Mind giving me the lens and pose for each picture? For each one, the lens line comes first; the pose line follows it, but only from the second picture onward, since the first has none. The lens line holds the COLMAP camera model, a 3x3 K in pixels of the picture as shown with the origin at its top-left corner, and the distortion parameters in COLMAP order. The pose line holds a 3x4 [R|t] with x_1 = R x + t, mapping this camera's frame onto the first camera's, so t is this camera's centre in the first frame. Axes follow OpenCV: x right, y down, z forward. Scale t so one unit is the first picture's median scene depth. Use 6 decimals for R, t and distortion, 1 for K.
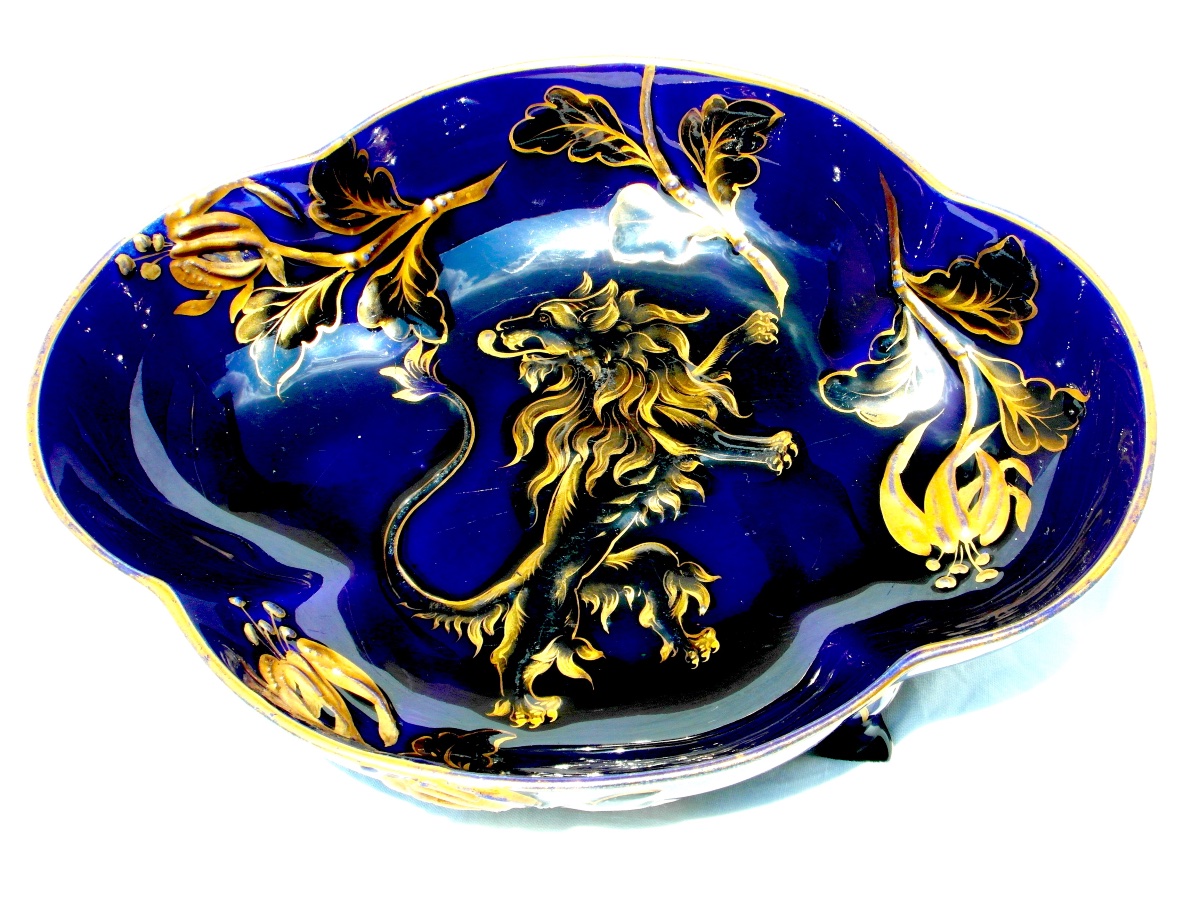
lens RADIAL K [[2162.5, 0, 642.4], [0, 2162.5, 372.6], [0, 0, 1]] dist [-0.202015, -0.104642]
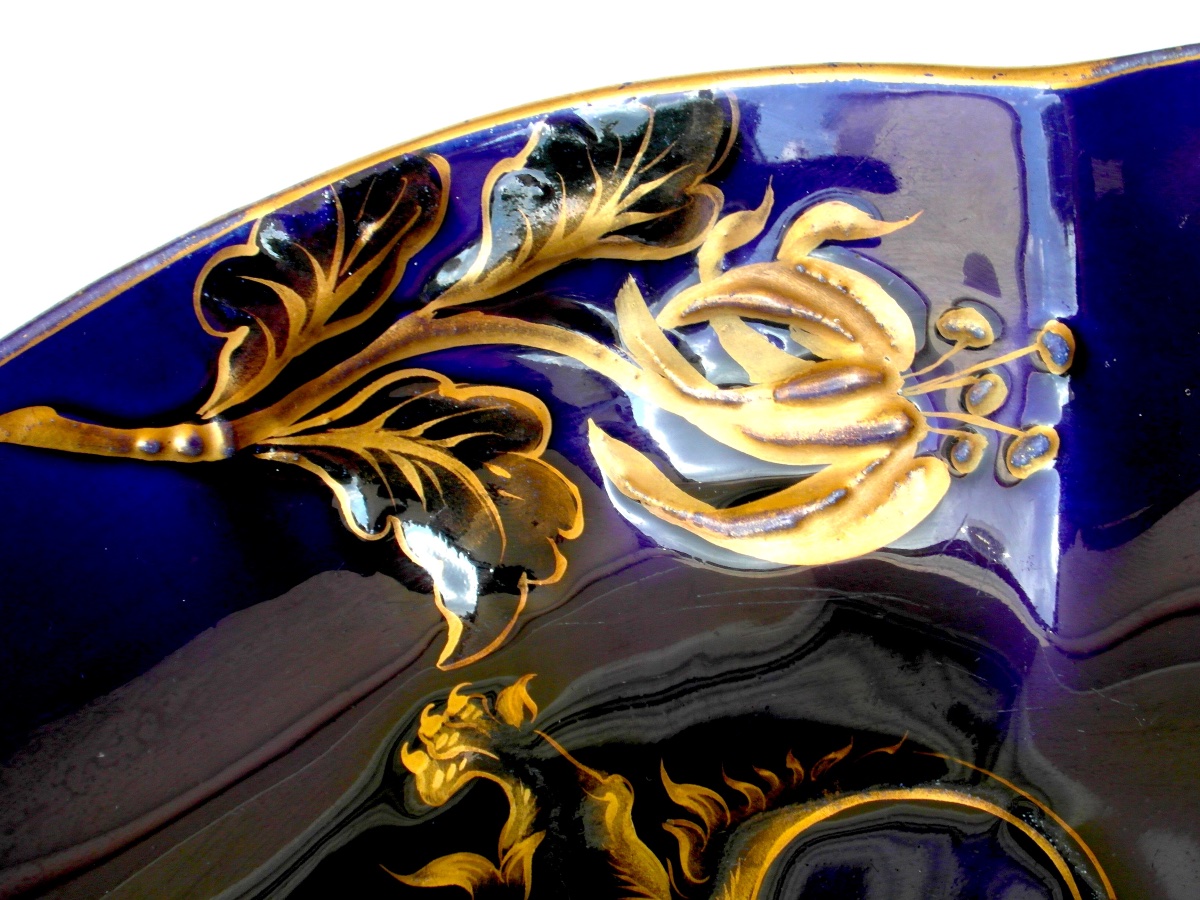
lens RADIAL K [[2117.2, 0, 600.0], [0, 2117.2, 450.0], [0, 0, 1]] dist [-0.233519, 0.059978]
pose [[-0.786287, 0.576690, -0.221768, -0.011122], [-0.263712, 0.011357, 0.964535, -0.249122], [0.558756, 0.816884, 0.143150, 0.824960]]
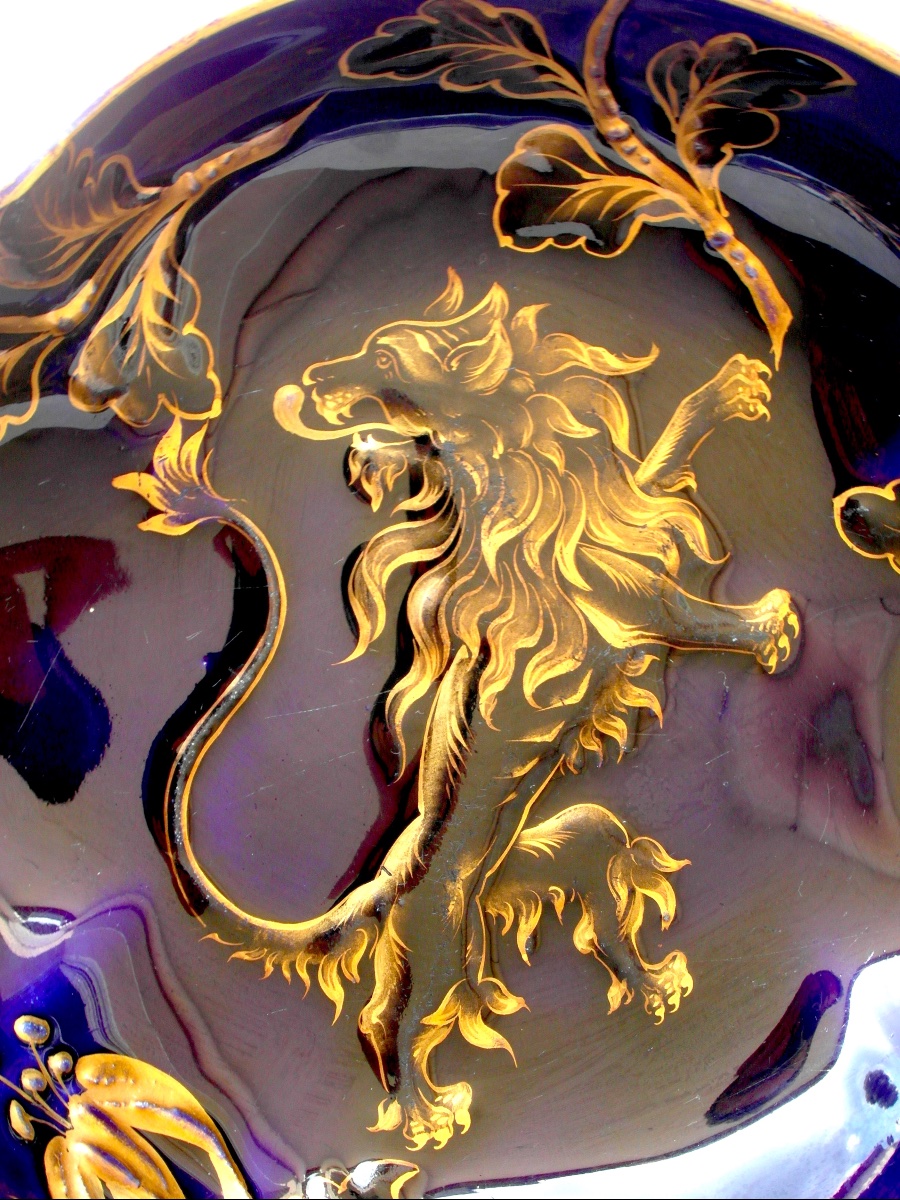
lens RADIAL K [[2117.2, 0, 450.0], [0, 2117.2, 600.0], [0, 0, 1]] dist [-0.233519, 0.059978]
pose [[0.970691, -0.065168, 0.231327, -0.171713], [-0.098434, 0.770291, 0.630049, -0.351261], [-0.219249, -0.634353, 0.741300, 0.558645]]
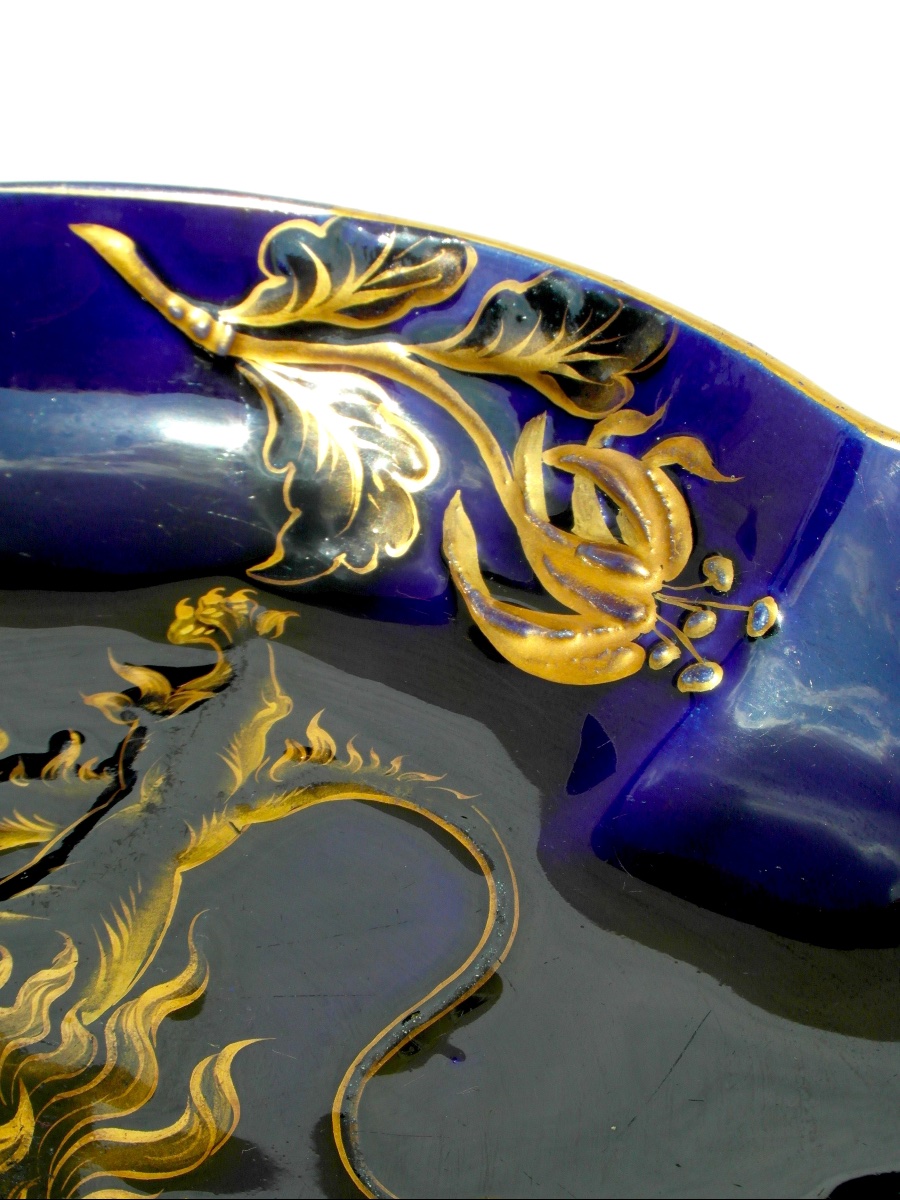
lens RADIAL K [[2162.5, 0, 450.0], [0, 2162.5, 600.0], [0, 0, 1]] dist [-0.202015, -0.104642]
pose [[-0.999288, -0.018466, -0.032907, -0.085832], [-0.033623, 0.039888, 0.998638, -0.387439], [-0.017128, 0.999034, -0.040480, 0.928095]]
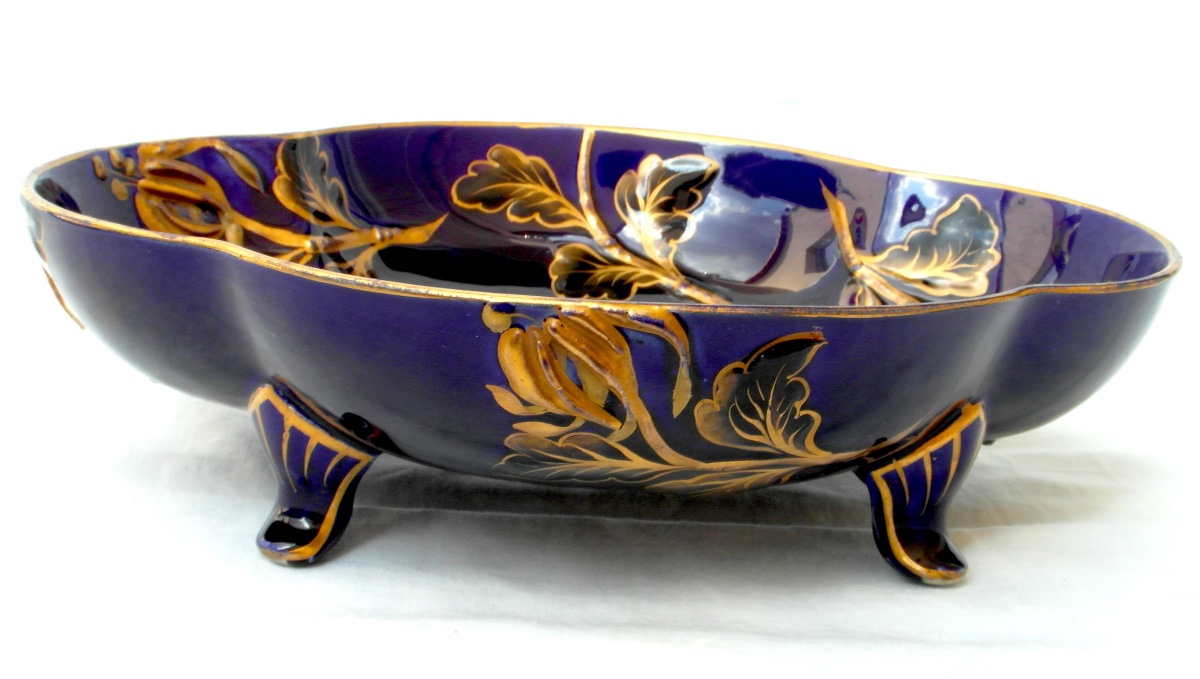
lens RADIAL K [[2155.3, 0, 601.2], [0, 2155.3, 366.1], [0, 0, 1]] dist [-0.254283, 0.046224]
pose [[0.967859, 0.072692, 0.240757, -0.244649], [0.087797, 0.799423, -0.594318, 0.598127], [-0.235669, 0.596354, 0.767347, 0.267097]]
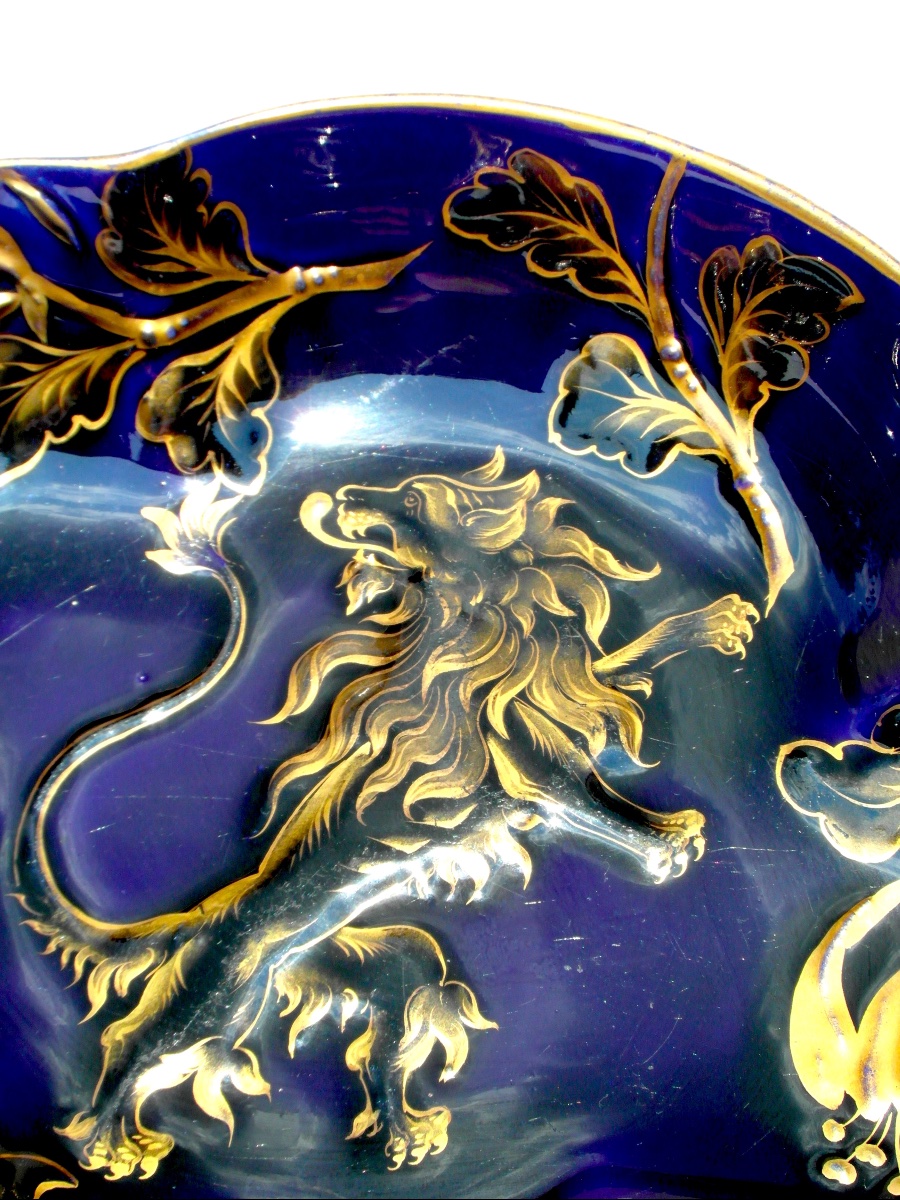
lens RADIAL K [[2162.5, 0, 450.0], [0, 2162.5, 600.0], [0, 0, 1]] dist [-0.202015, -0.104642]
pose [[0.937082, 0.301543, -0.175921, 0.089410], [-0.273901, 0.947485, 0.165077, -0.110336], [0.216460, -0.106506, 0.970465, 0.401702]]
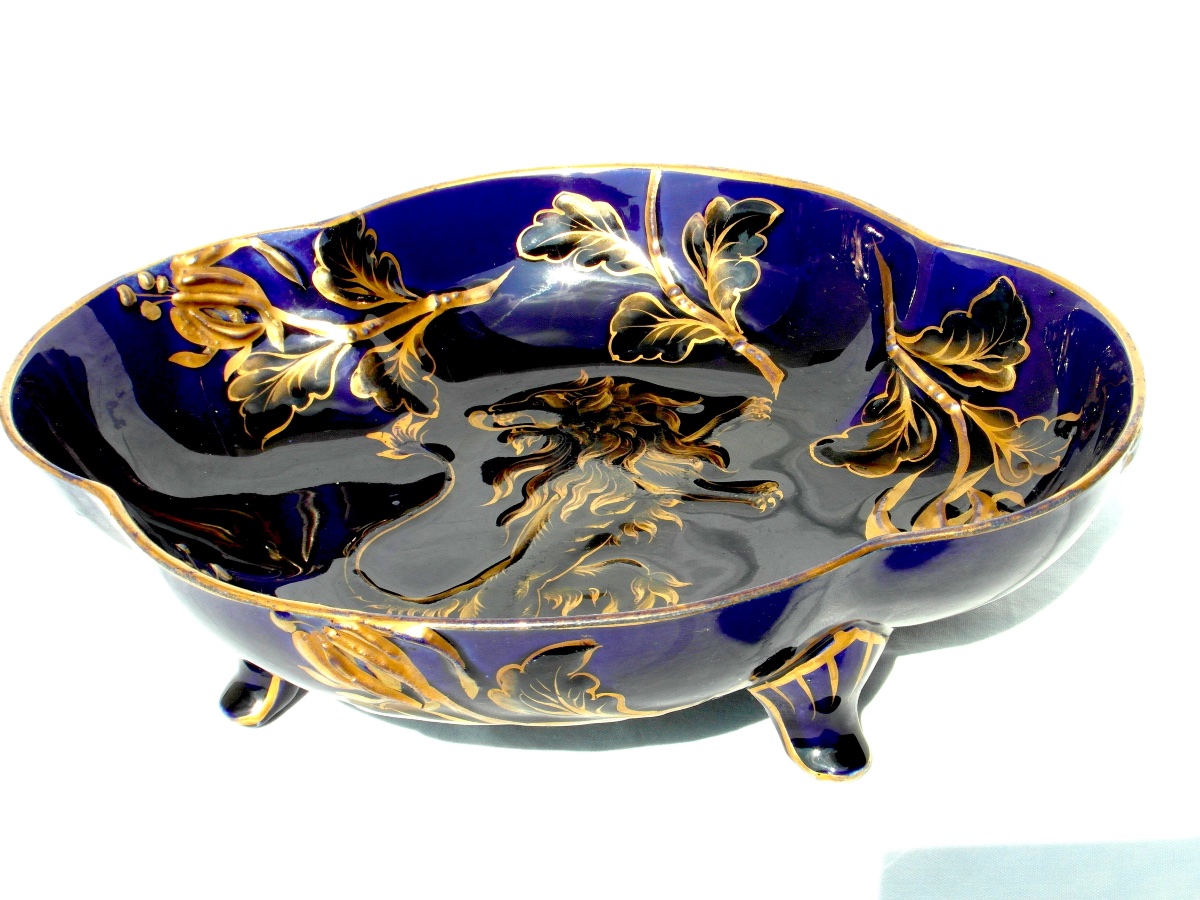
lens RADIAL K [[2117.2, 0, 600.0], [0, 2117.2, 450.0], [0, 0, 1]] dist [-0.233519, 0.059978]
pose [[0.996038, 0.036073, -0.081290, 0.065873], [-0.062500, 0.934193, -0.351252, 0.349868], [0.063269, 0.354941, 0.932745, 0.108813]]
